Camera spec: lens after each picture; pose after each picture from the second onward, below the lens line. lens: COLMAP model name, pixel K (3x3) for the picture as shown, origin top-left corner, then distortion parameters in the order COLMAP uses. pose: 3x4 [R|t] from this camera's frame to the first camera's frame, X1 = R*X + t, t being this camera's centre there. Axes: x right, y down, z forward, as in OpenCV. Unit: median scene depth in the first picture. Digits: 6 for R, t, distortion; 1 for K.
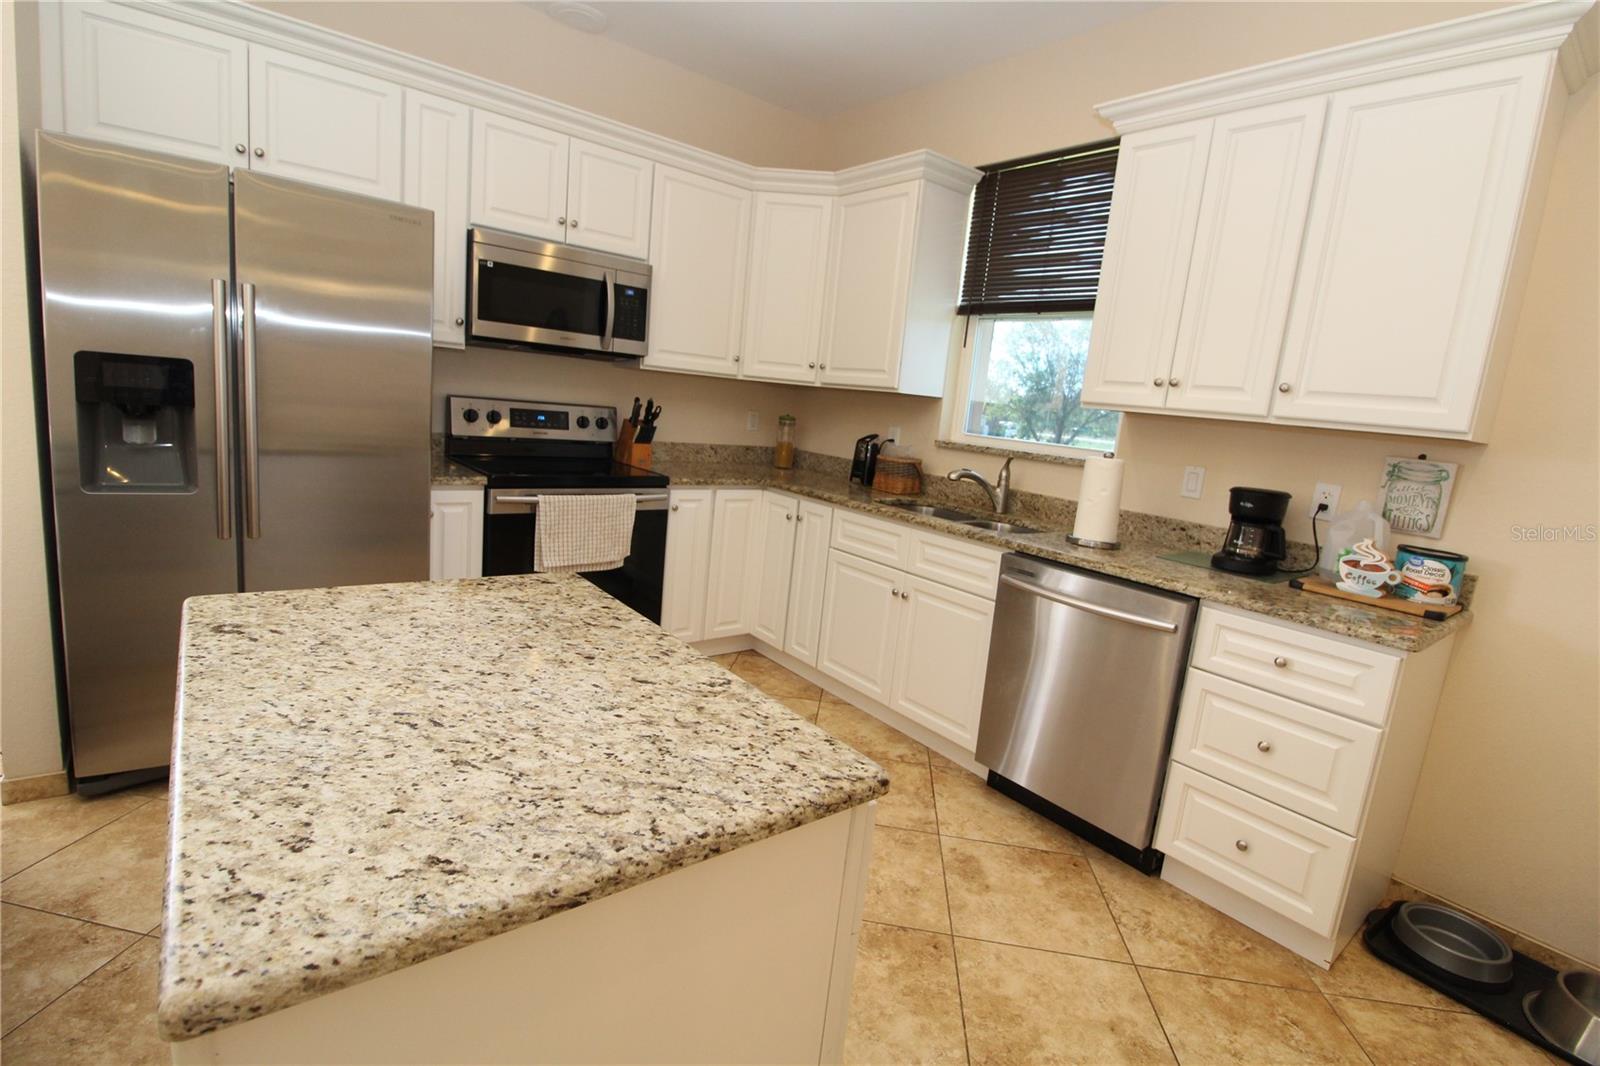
lens RADIAL K [[736.9, 0, 795.5], [0, 736.9, 526.5], [0, 0, 1]] dist [-0.004209, -0.010669]
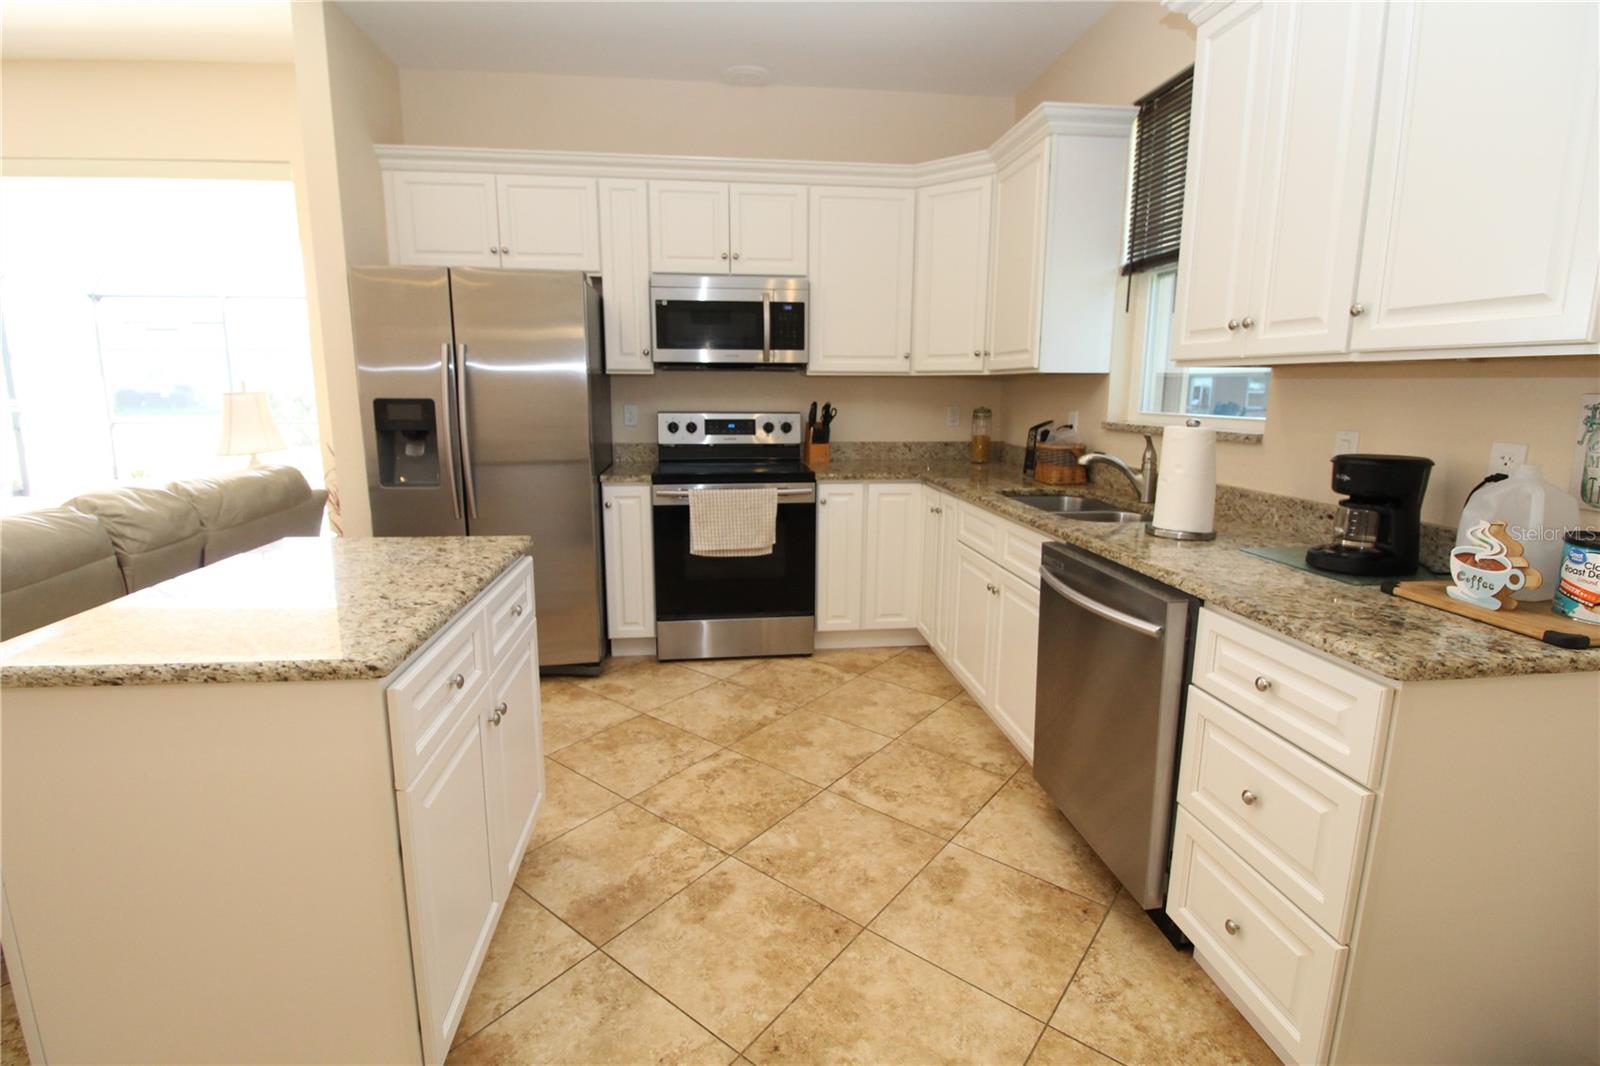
lens RADIAL K [[736.9, 0, 794.9], [0, 736.9, 525.6], [0, 0, 1]] dist [-0.004209, -0.010669]
pose [[0.846377, 0.006574, -0.532544, 0.435898], [-0.015920, 0.999789, -0.012961, 0.028879], [0.532346, 0.019449, 0.846303, 0.084095]]
